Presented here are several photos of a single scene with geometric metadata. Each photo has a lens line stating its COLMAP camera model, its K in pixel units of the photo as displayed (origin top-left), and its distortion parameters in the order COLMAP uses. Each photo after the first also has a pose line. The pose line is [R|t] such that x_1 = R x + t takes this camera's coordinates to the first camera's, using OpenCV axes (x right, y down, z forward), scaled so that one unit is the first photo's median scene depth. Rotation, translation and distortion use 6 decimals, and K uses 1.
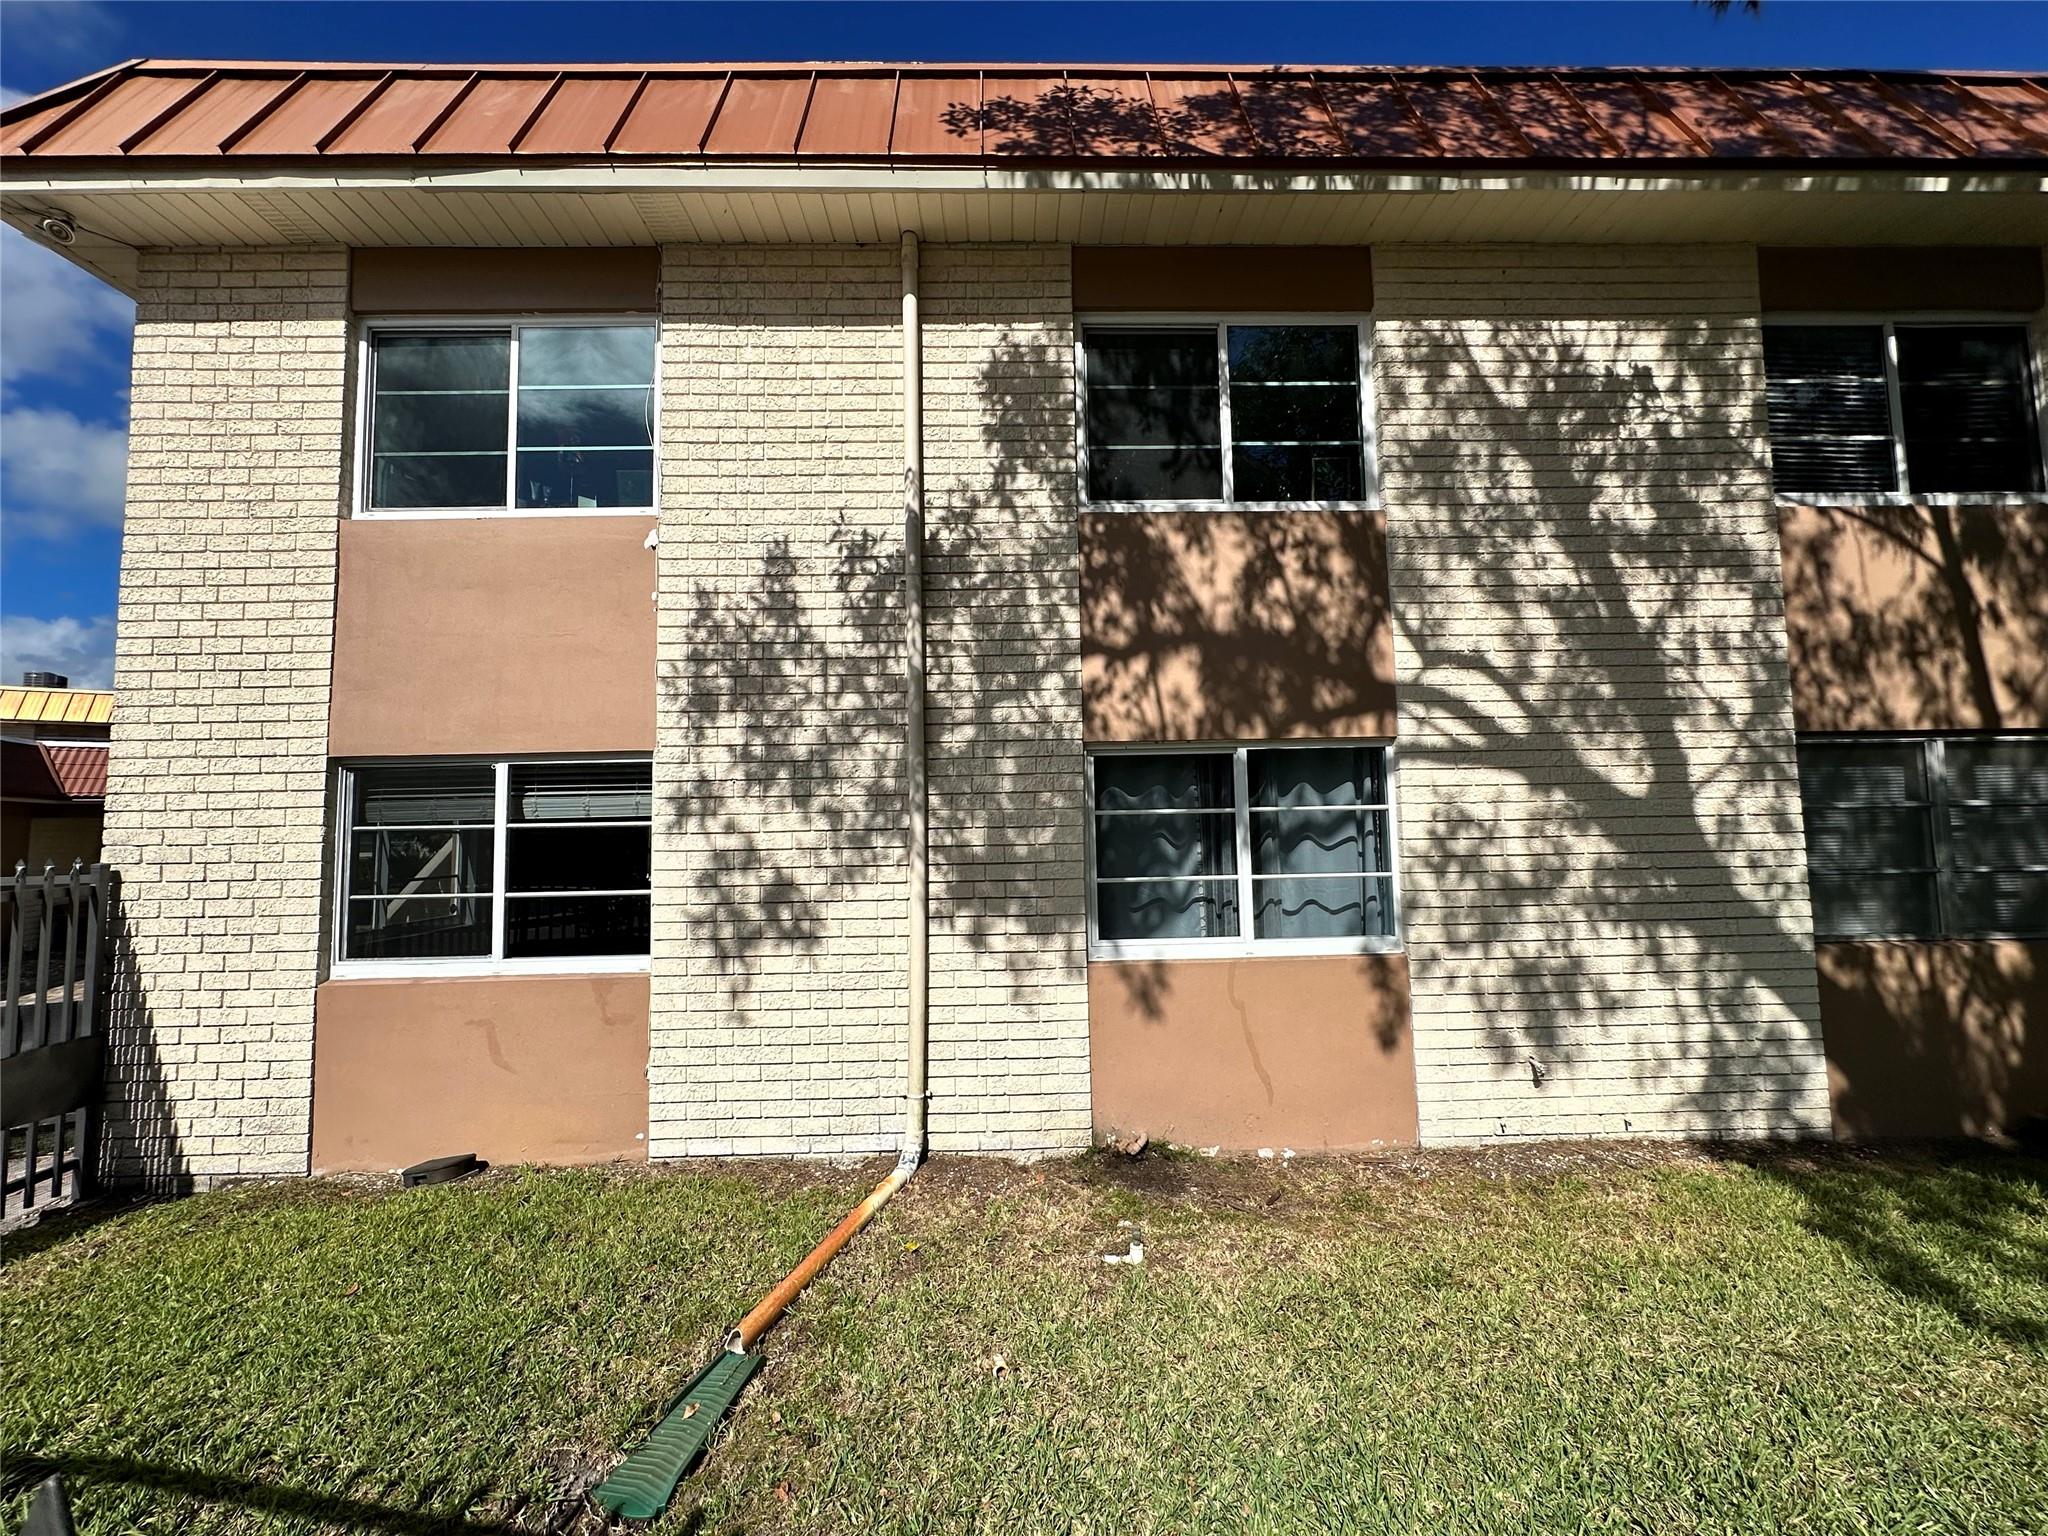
lens RADIAL K [[816.7, 0, 1024.0], [0, 816.7, 768.0], [0, 0, 1]] dist [0.000458, -0.000247]
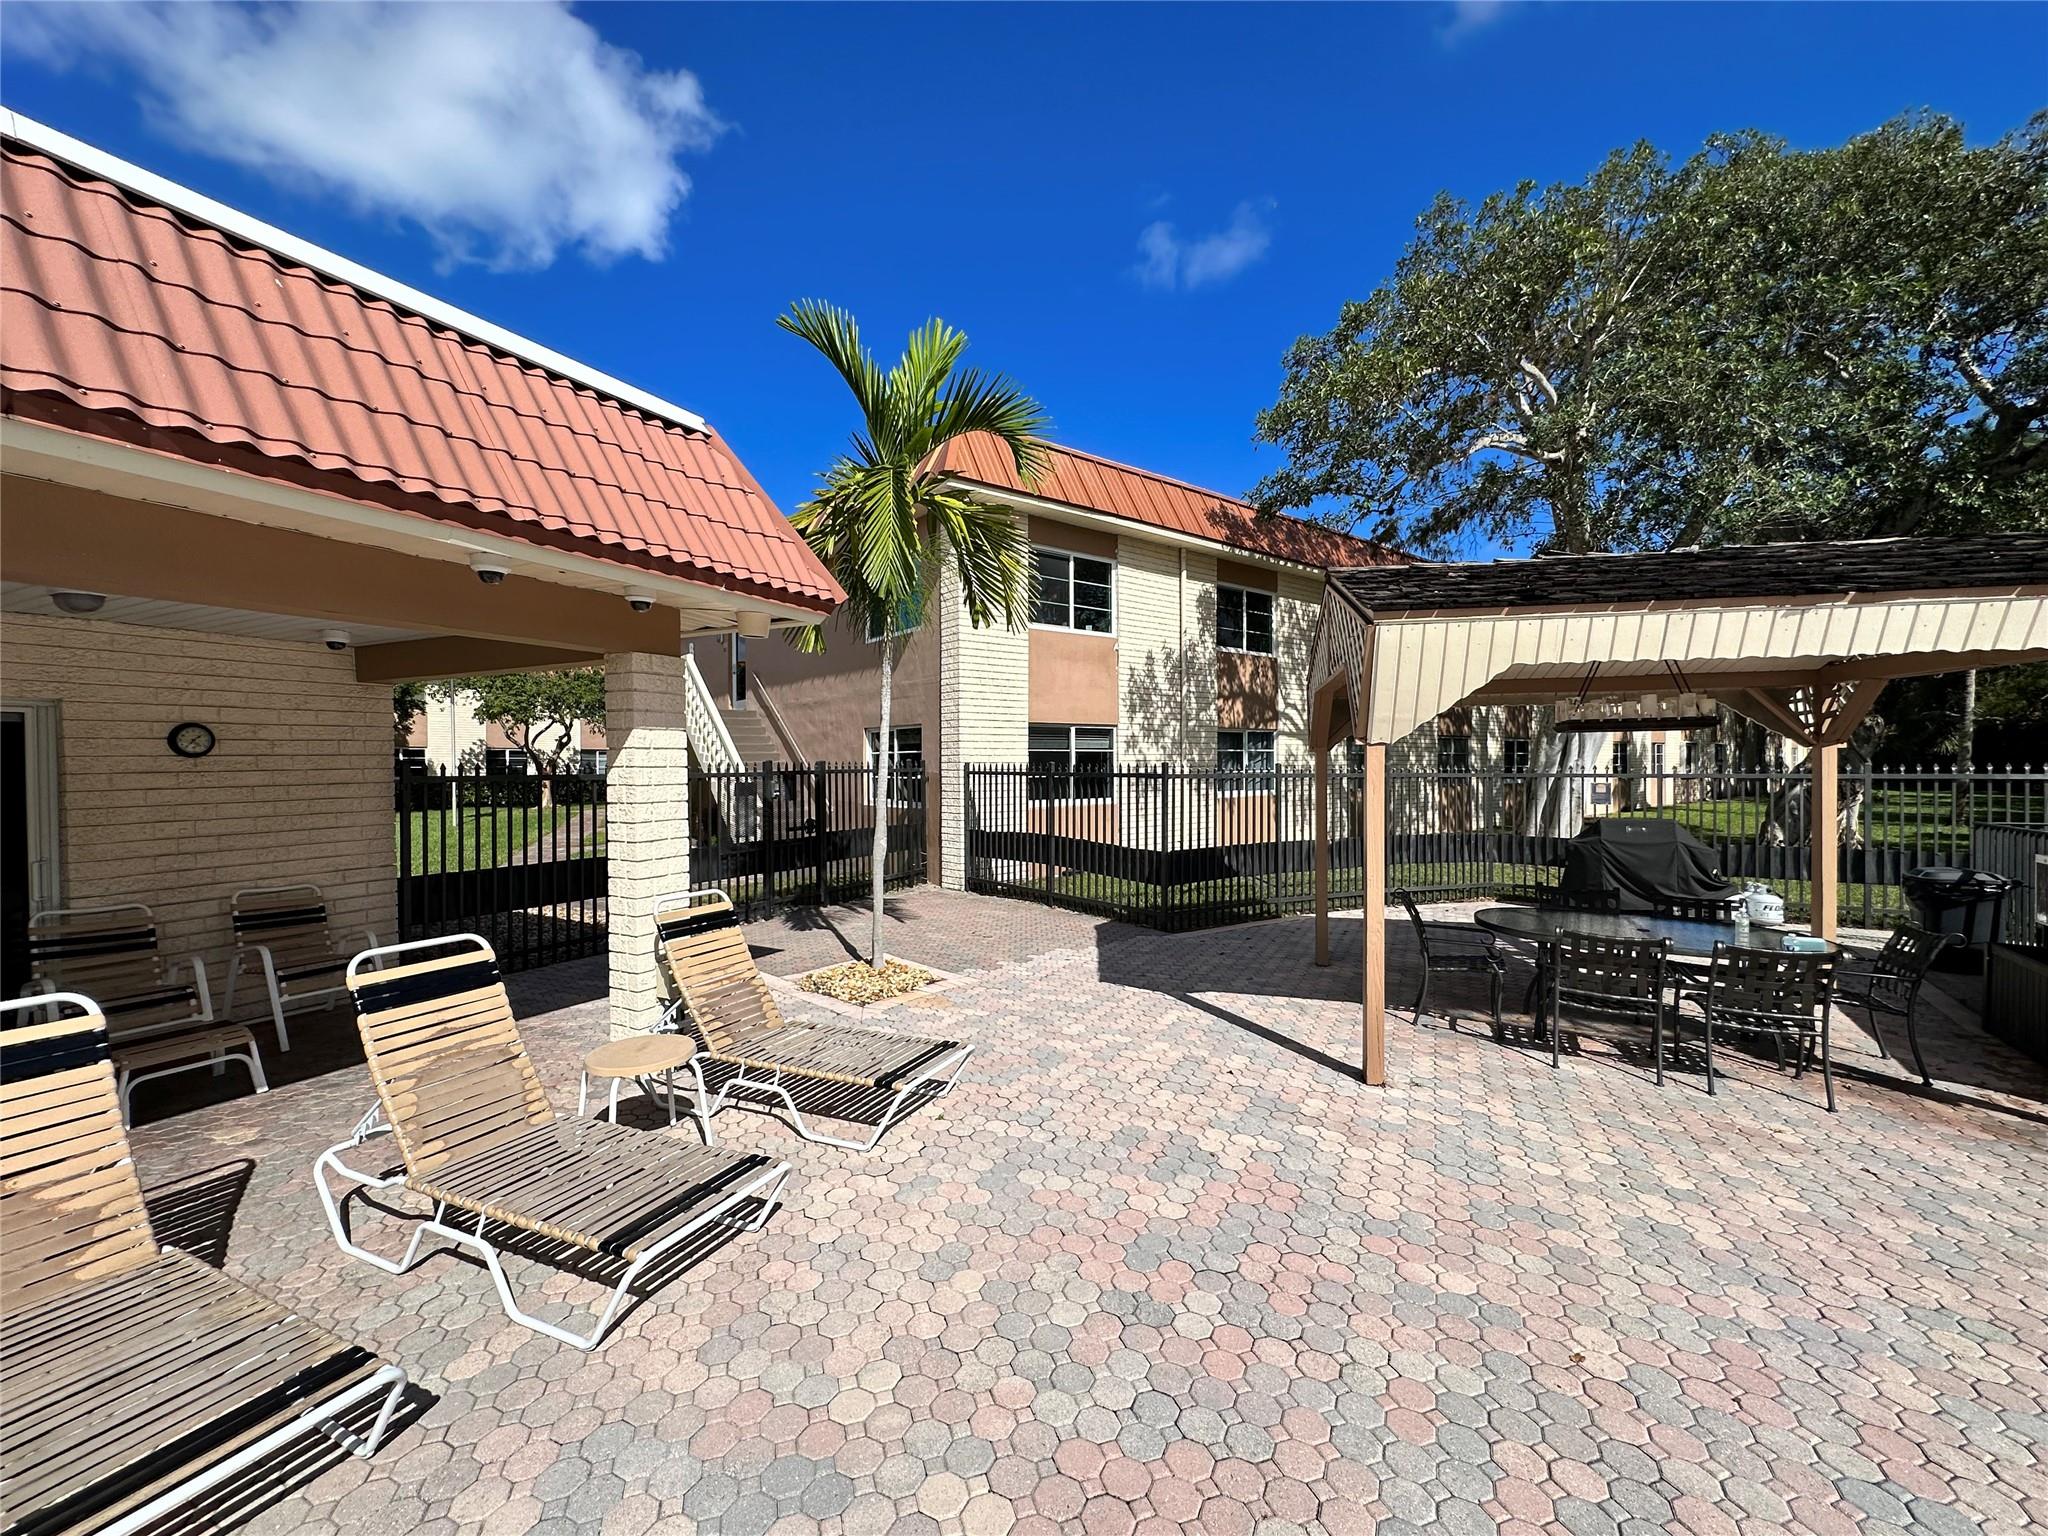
lens RADIAL K [[816.7, 0, 1024.0], [0, 816.7, 768.0], [0, 0, 1]] dist [0.000458, -0.000247]
pose [[0.805873, 0.006741, 0.592050, -2.309575], [-0.039431, 0.998326, 0.042305, 0.022089], [-0.590774, -0.057437, 0.804790, -1.035985]]
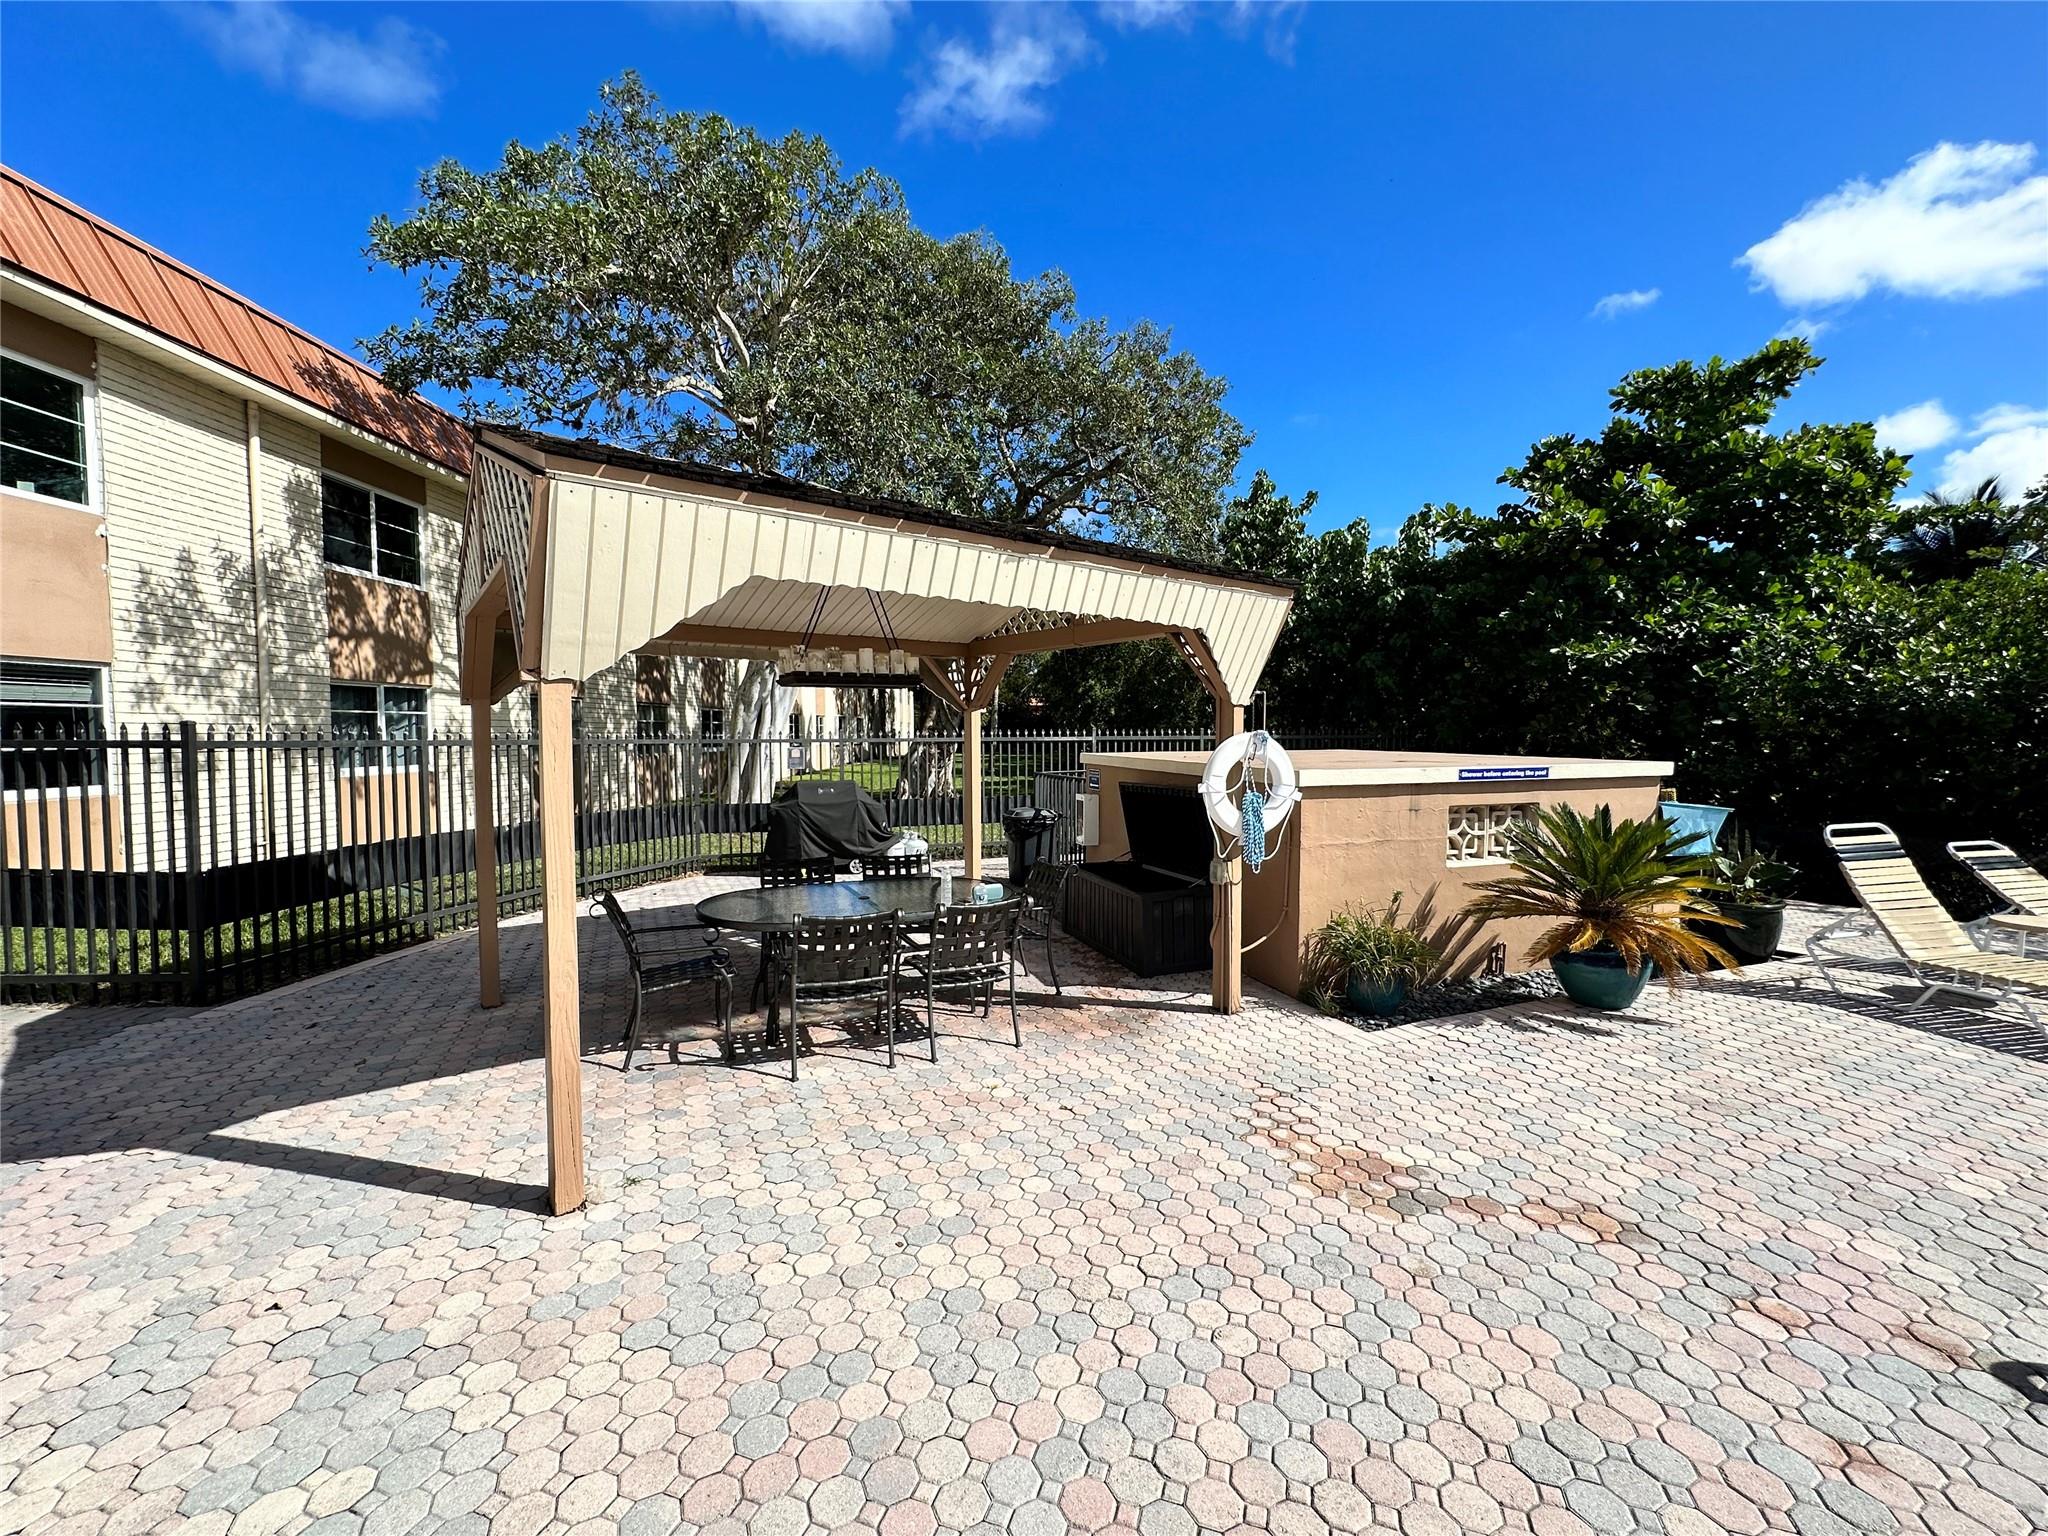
lens RADIAL K [[816.7, 0, 1024.0], [0, 816.7, 768.0], [0, 0, 1]] dist [0.000458, -0.000247]
pose [[0.023615, -0.030519, 0.999255, -2.038372], [-0.053056, 0.998087, 0.031738, 0.042419], [-0.998312, -0.053766, 0.021951, -0.885972]]
